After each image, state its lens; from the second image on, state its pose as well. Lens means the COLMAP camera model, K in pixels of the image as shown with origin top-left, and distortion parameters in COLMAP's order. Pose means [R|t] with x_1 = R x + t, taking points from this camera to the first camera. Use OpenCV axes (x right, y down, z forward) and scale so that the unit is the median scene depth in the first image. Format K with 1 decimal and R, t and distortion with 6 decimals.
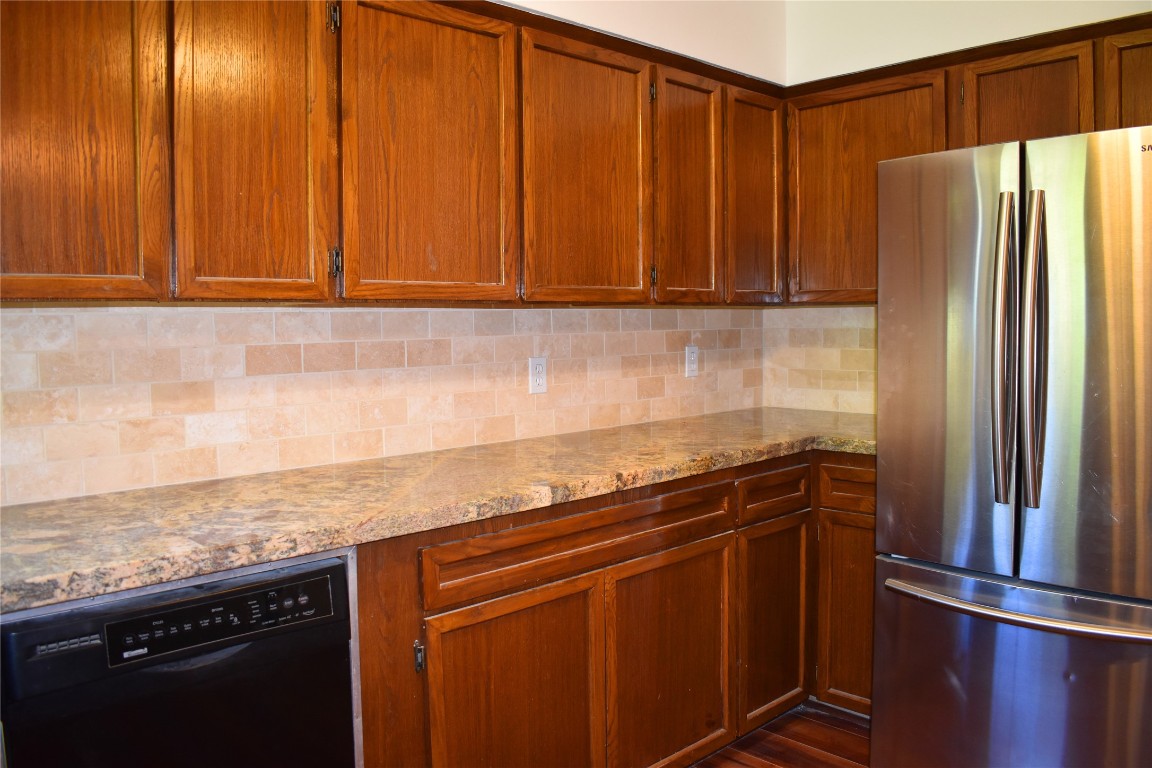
lens RADIAL K [[902.3, 0, 583.0], [0, 902.3, 378.9], [0, 0, 1]] dist [-0.097977, 0.019399]
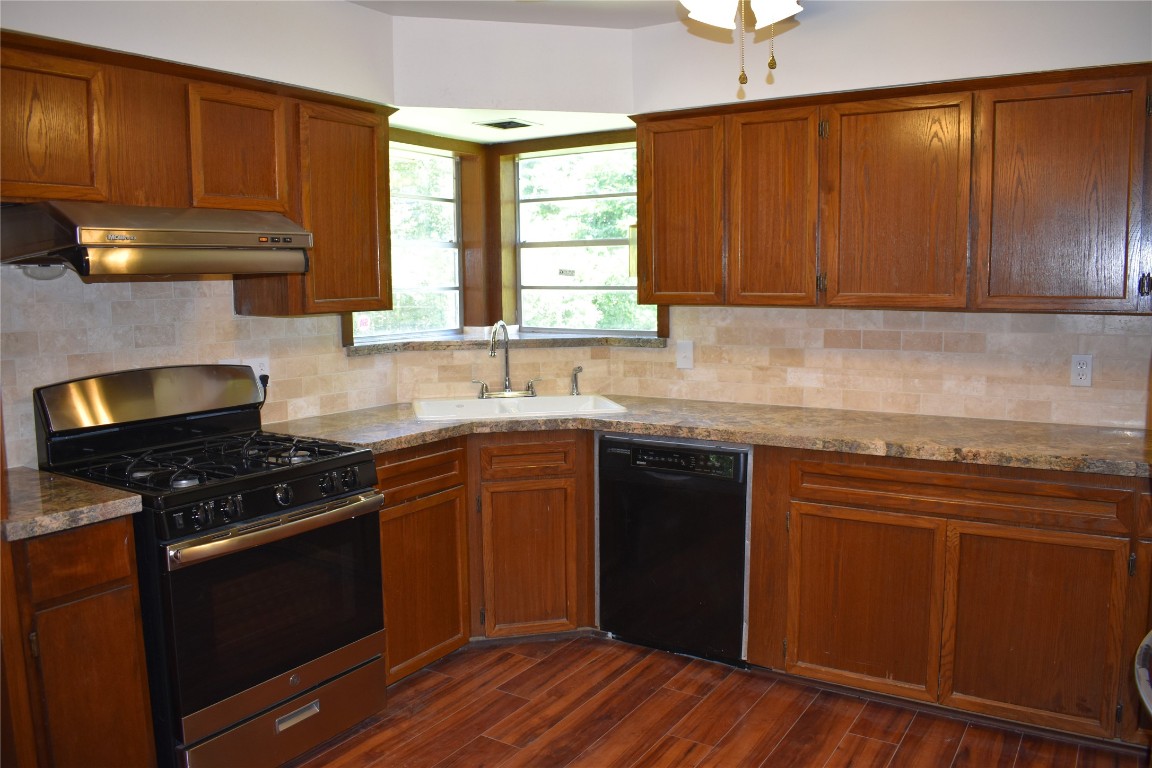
lens RADIAL K [[902.3, 0, 577.4], [0, 902.3, 379.1], [0, 0, 1]] dist [-0.097977, 0.019399]
pose [[0.237386, 0.116544, -0.964399, 1.137915], [-0.056205, 0.992762, 0.106137, -0.098176], [0.969788, 0.029009, 0.242218, 0.170273]]
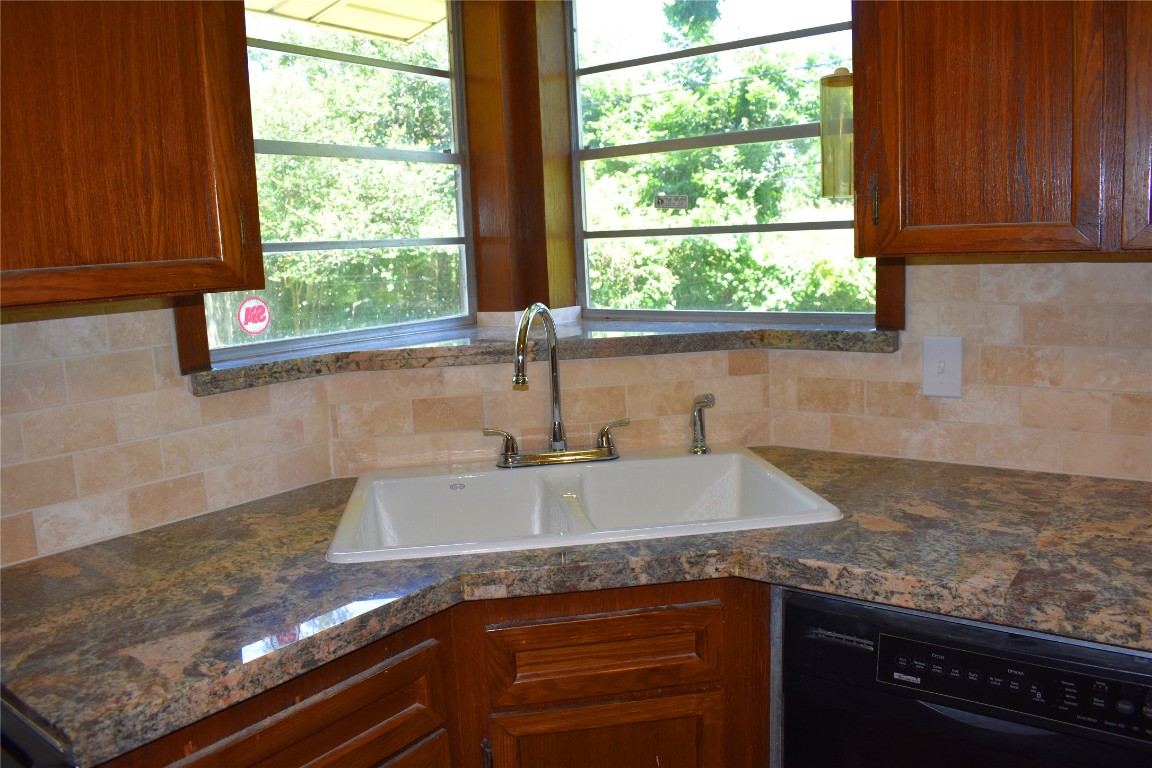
lens RADIAL K [[902.3, 0, 576.9], [0, 902.3, 380.3], [0, 0, 1]] dist [-0.097977, 0.019399]
pose [[0.164854, 0.149159, -0.974974, 0.159921], [-0.023635, 0.988812, 0.147280, -0.065846], [0.986035, -0.001236, 0.166535, 0.354369]]
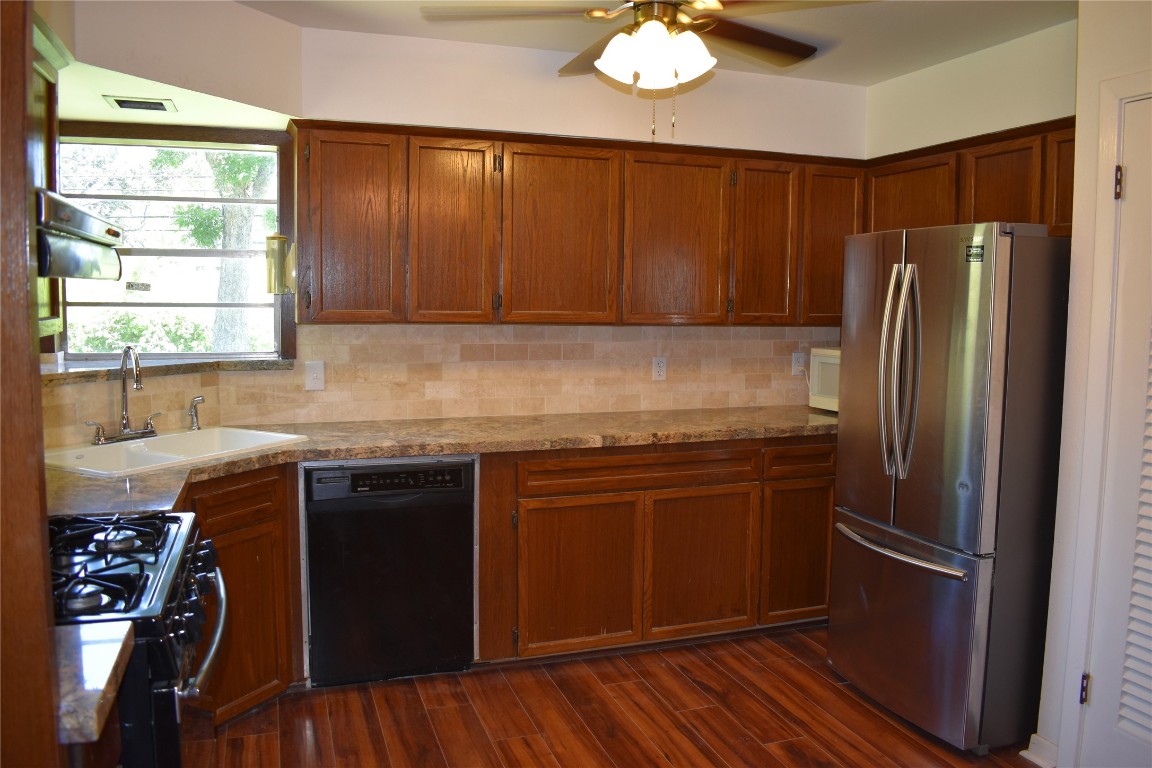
lens RADIAL K [[902.3, 0, 591.8], [0, 902.3, 378.4], [0, 0, 1]] dist [-0.097977, 0.019399]
pose [[0.913675, 0.059275, -0.402100, 0.596806], [-0.049271, 0.998165, 0.035186, -0.046640], [0.403448, -0.012337, 0.914919, -0.545342]]
